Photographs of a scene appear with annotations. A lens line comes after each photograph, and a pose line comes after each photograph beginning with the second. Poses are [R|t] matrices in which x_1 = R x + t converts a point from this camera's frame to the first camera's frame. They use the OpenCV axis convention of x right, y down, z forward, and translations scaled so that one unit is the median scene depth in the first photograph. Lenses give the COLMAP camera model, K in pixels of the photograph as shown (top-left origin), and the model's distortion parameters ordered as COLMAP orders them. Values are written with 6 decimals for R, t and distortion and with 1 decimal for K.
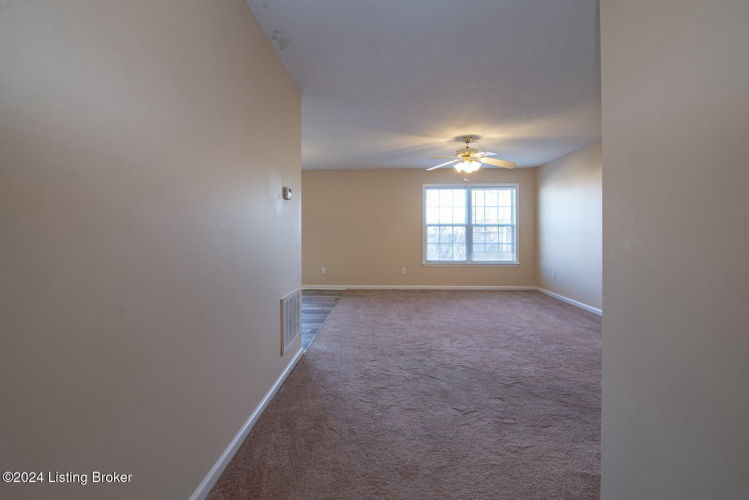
lens RADIAL K [[350.2, 0, 353.8], [0, 350.2, 238.3], [0, 0, 1]] dist [-0.013950, -0.001130]
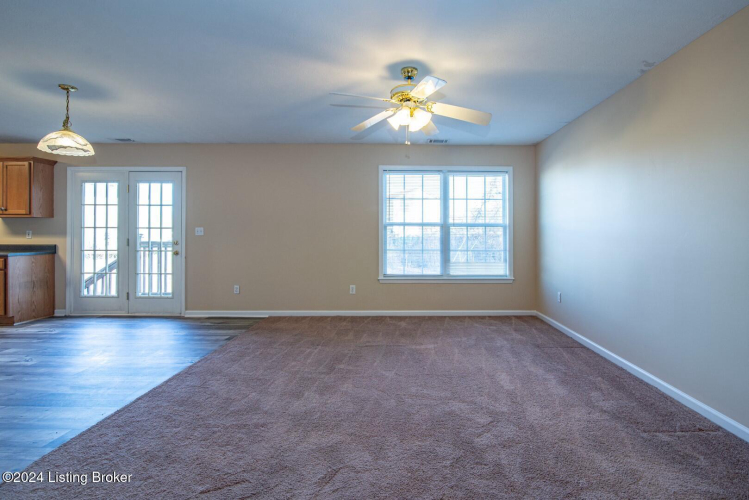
lens RADIAL K [[350.2, 0, 394.3], [0, 350.2, 239.0], [0, 0, 1]] dist [-0.013950, -0.001130]
pose [[0.997948, 0.003724, 0.063927, 0.183068], [-0.003526, 0.999989, -0.003205, -0.005940], [-0.063939, 0.002973, 0.997949, 0.297947]]
